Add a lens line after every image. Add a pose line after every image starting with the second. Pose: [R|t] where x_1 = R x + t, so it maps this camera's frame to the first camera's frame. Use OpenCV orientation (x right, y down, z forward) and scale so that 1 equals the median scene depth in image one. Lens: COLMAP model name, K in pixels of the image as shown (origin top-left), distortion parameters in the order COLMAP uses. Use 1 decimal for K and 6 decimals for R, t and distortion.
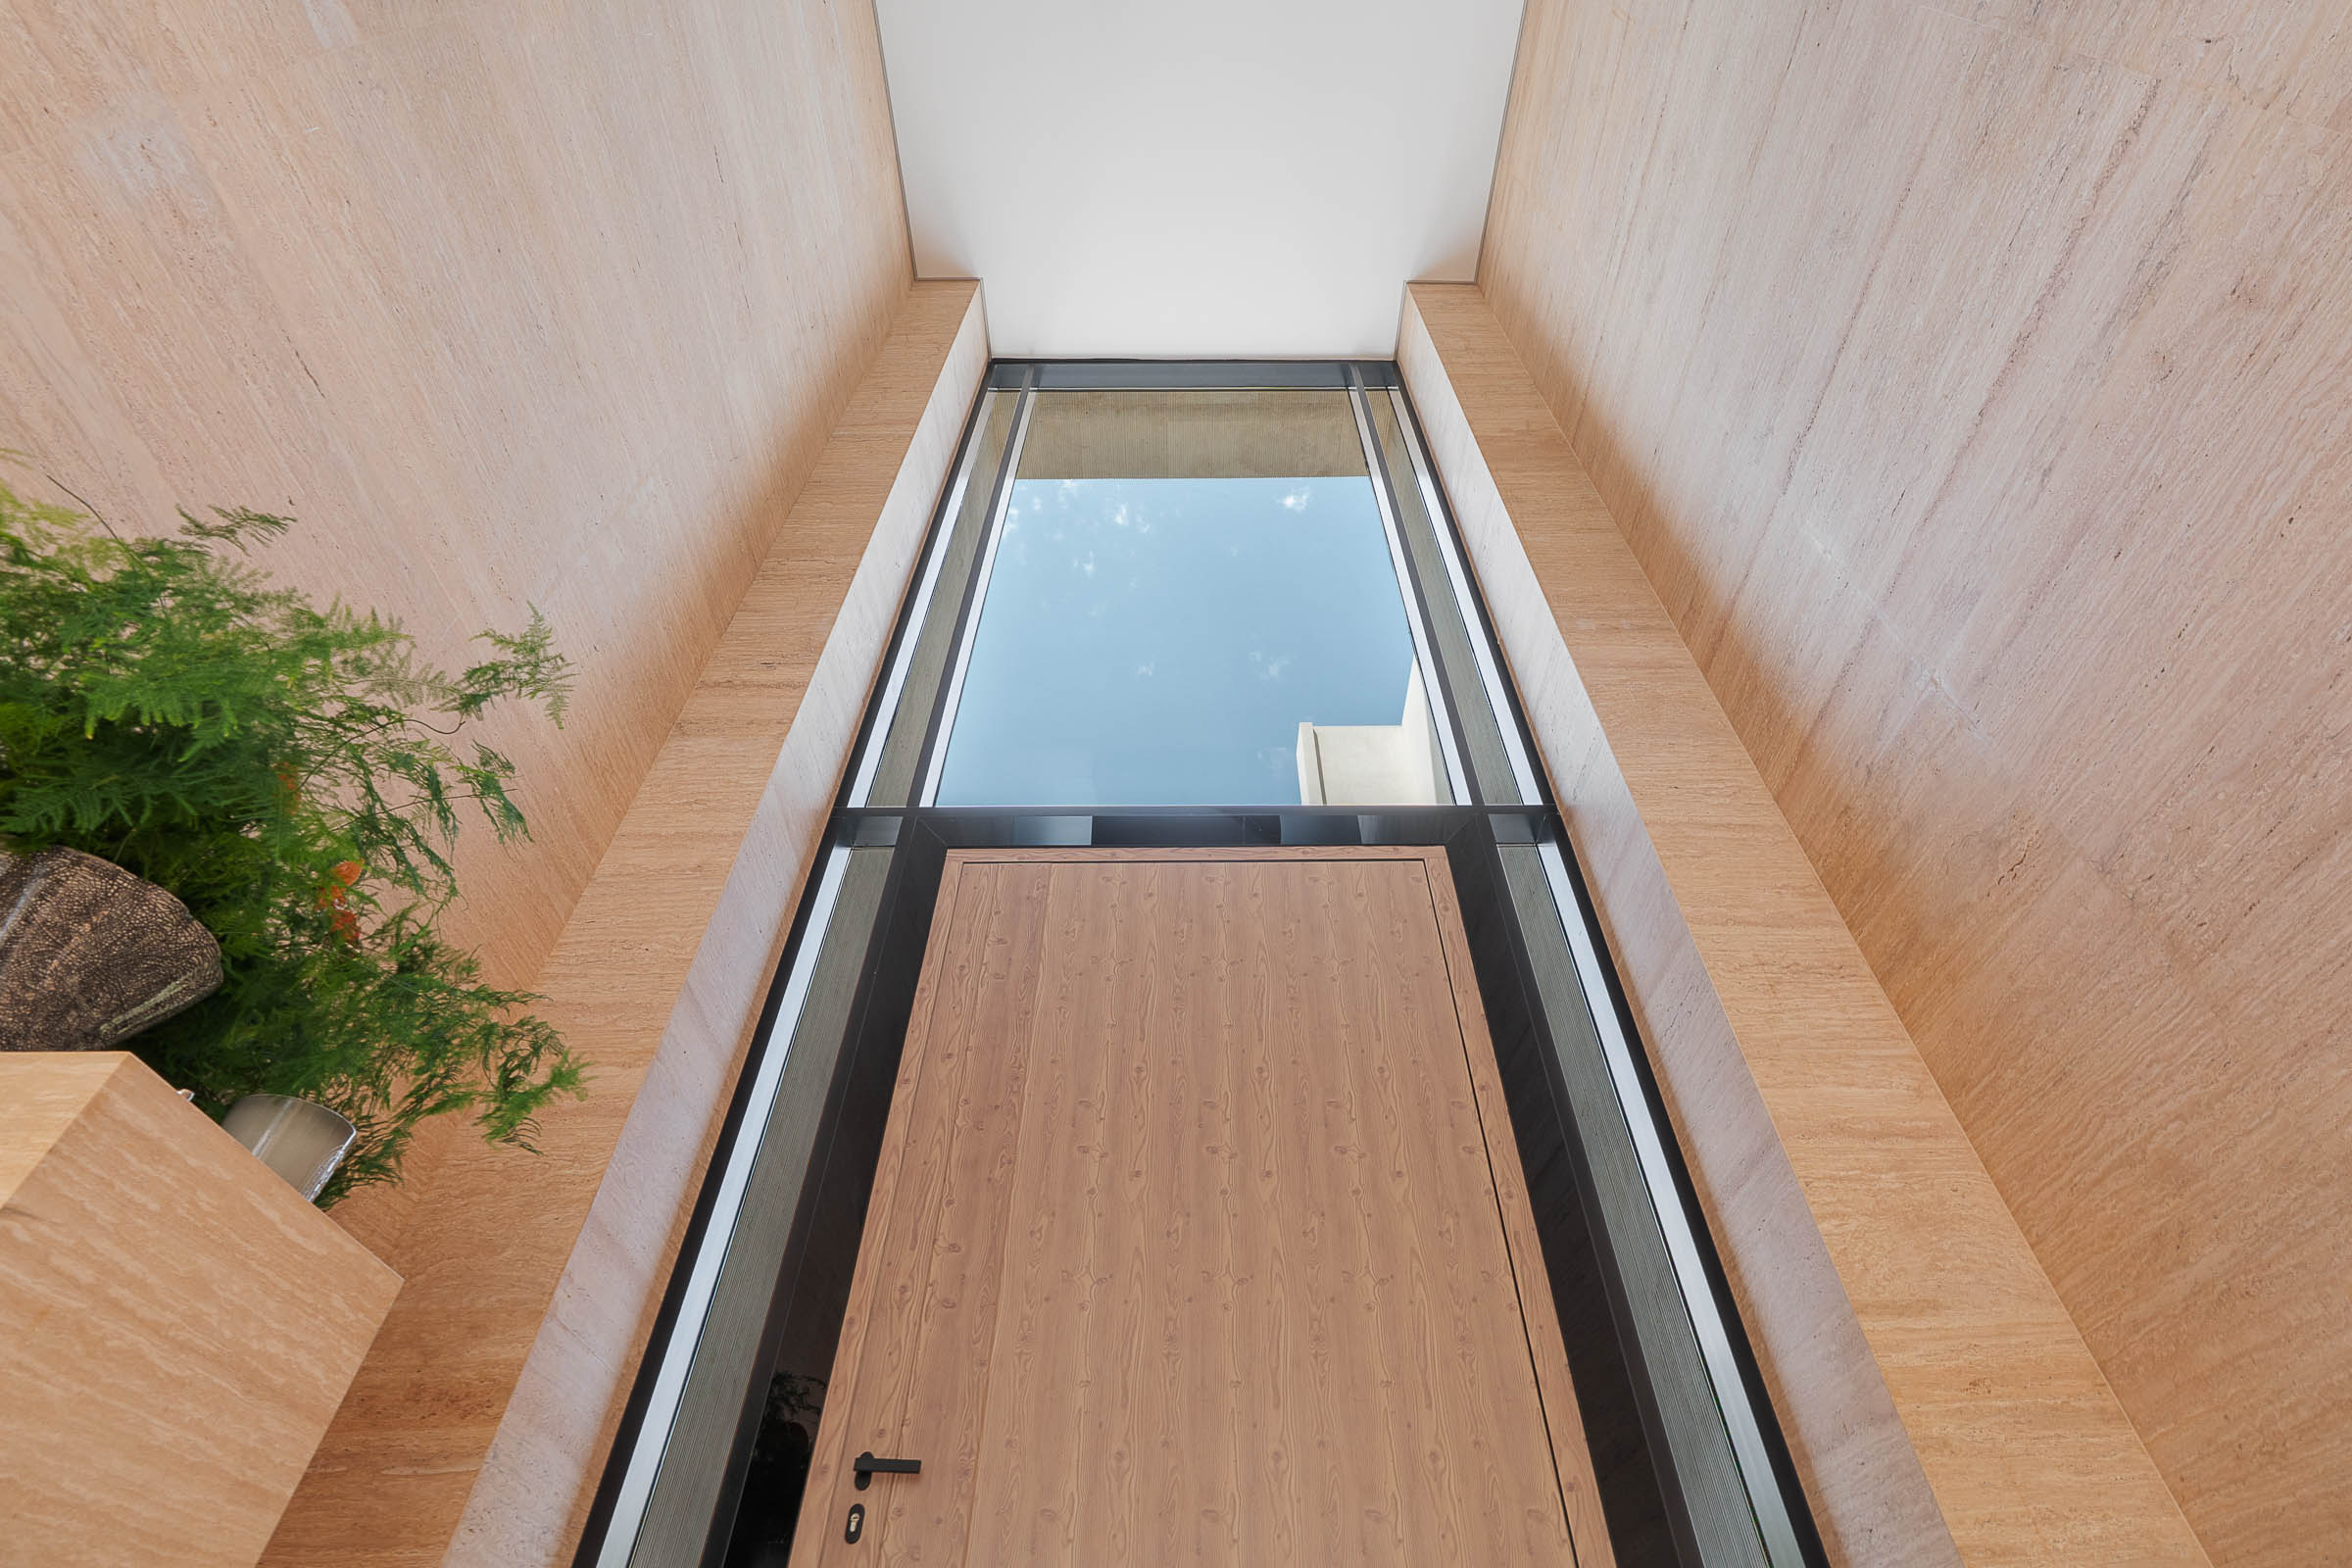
lens RADIAL K [[1078.2, 0, 1194.8], [0, 1078.2, 783.0], [0, 0, 1]] dist [-0.002038, 0.000936]
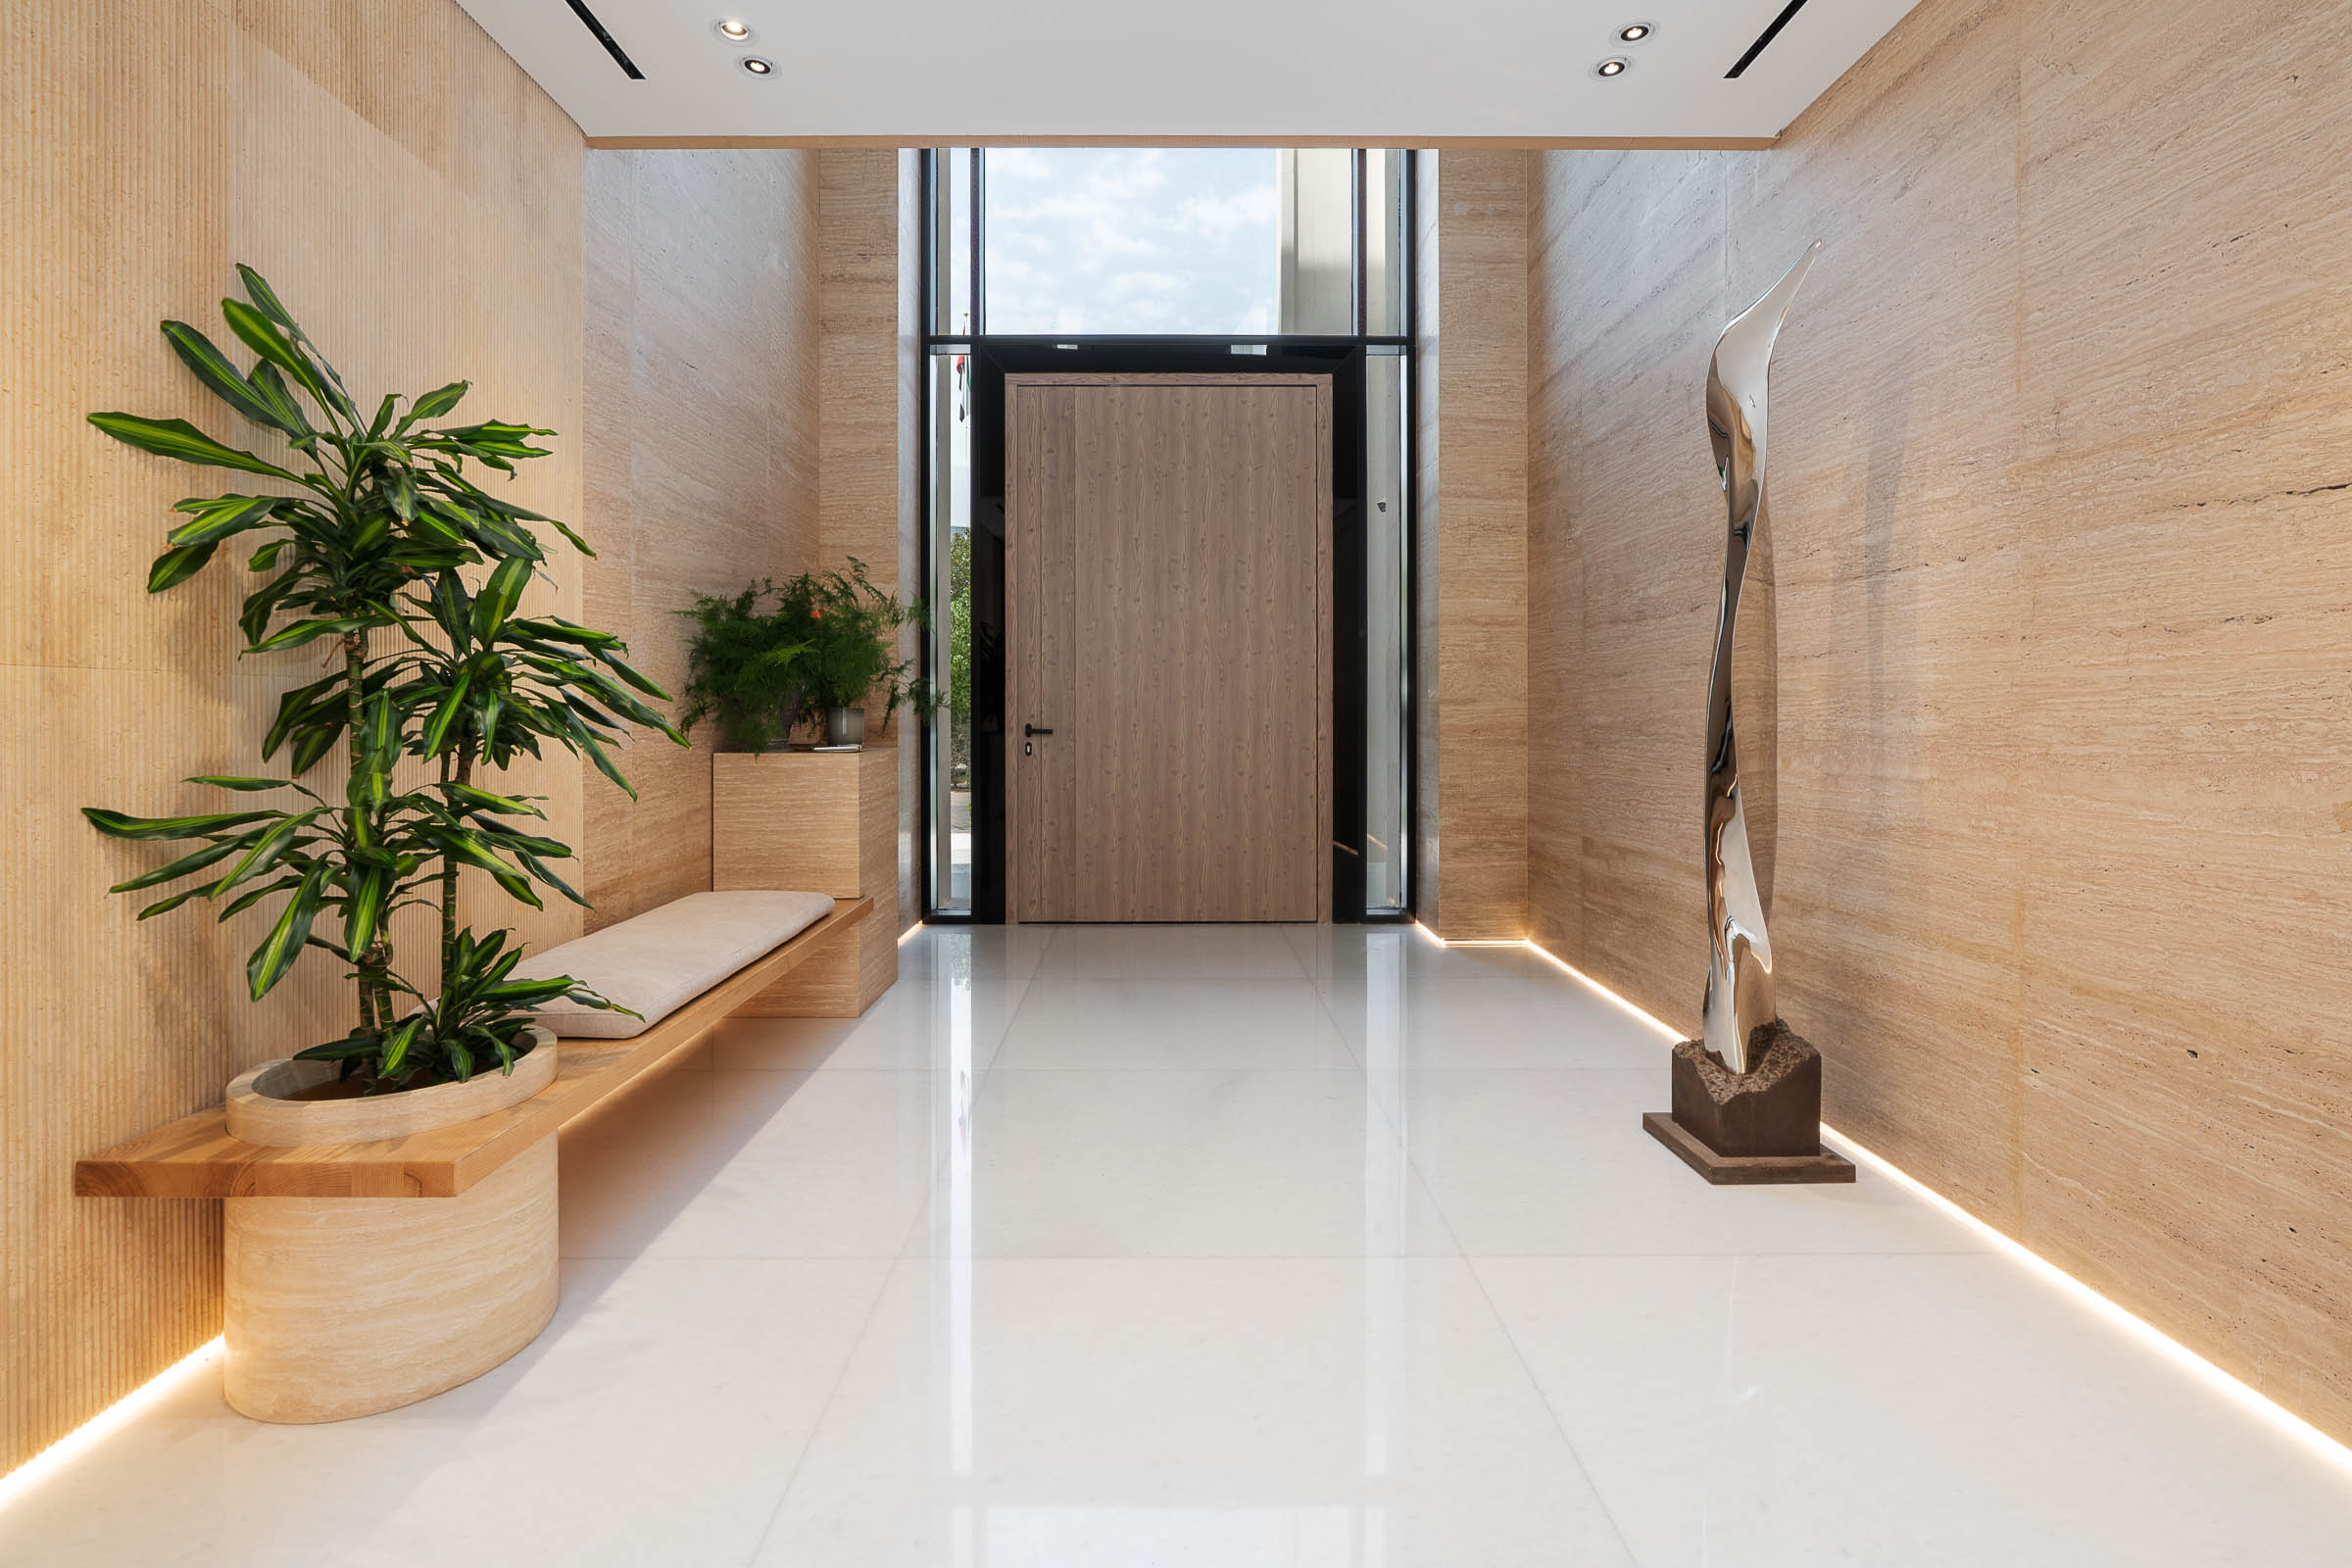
lens RADIAL K [[1078.2, 0, 1149.7], [0, 1078.2, 718.7], [0, 0, 1]] dist [-0.002038, 0.000936]
pose [[0.999647, 0.005059, -0.026098, 0.022587], [0.015681, 0.680535, 0.732548, -0.982166], [0.021467, -0.732699, 0.680215, -0.527772]]
